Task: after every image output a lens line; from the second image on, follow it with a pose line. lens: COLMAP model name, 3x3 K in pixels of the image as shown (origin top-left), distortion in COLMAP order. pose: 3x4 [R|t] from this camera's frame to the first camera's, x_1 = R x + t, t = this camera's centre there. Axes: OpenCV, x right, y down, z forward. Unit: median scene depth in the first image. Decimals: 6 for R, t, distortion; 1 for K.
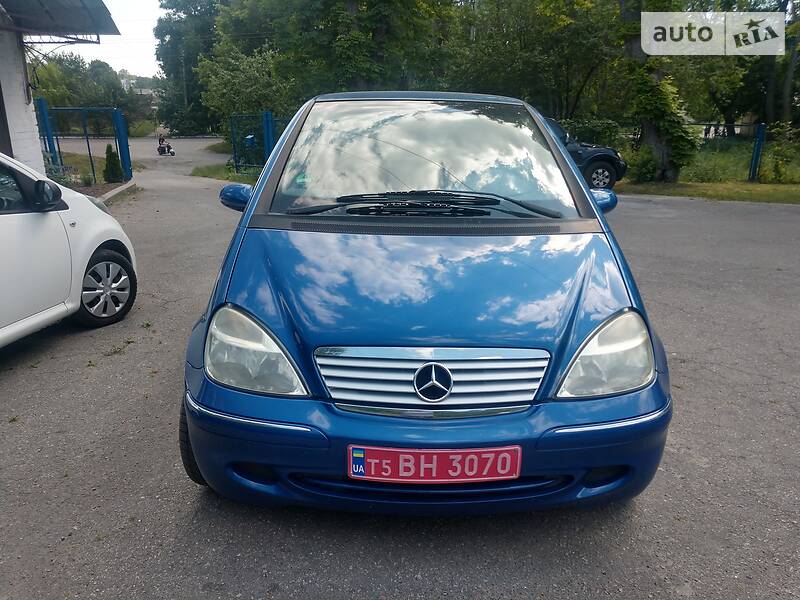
lens RADIAL K [[552.8, 0, 399.8], [0, 552.8, 300.4], [0, 0, 1]] dist [0.006714, 0.000265]
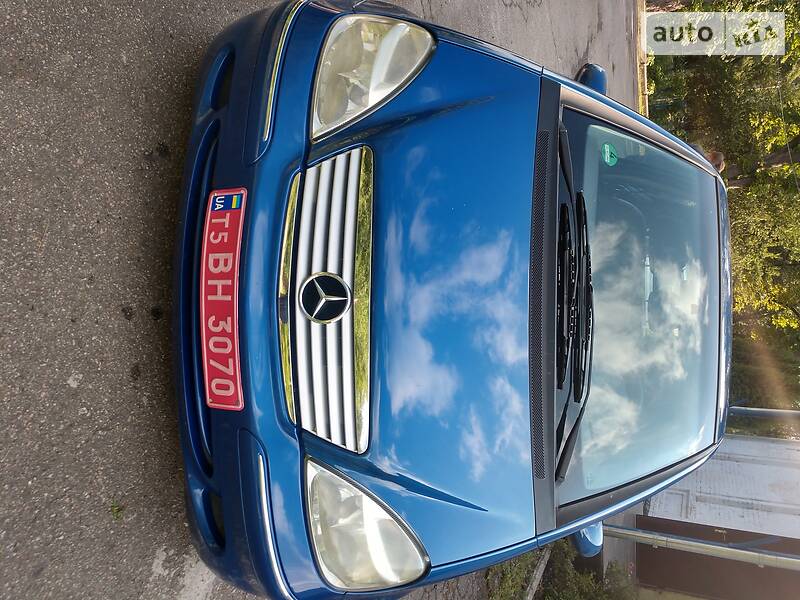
lens RADIAL K [[552.8, 0, 399.9], [0, 552.8, 299.9], [0, 0, 1]] dist [0.006714, 0.000265]
pose [[-0.007171, 0.999406, -0.033694, 0.088720], [-0.986351, -0.001526, 0.164651, -0.082239], [0.164502, 0.034415, 0.985776, 0.261044]]
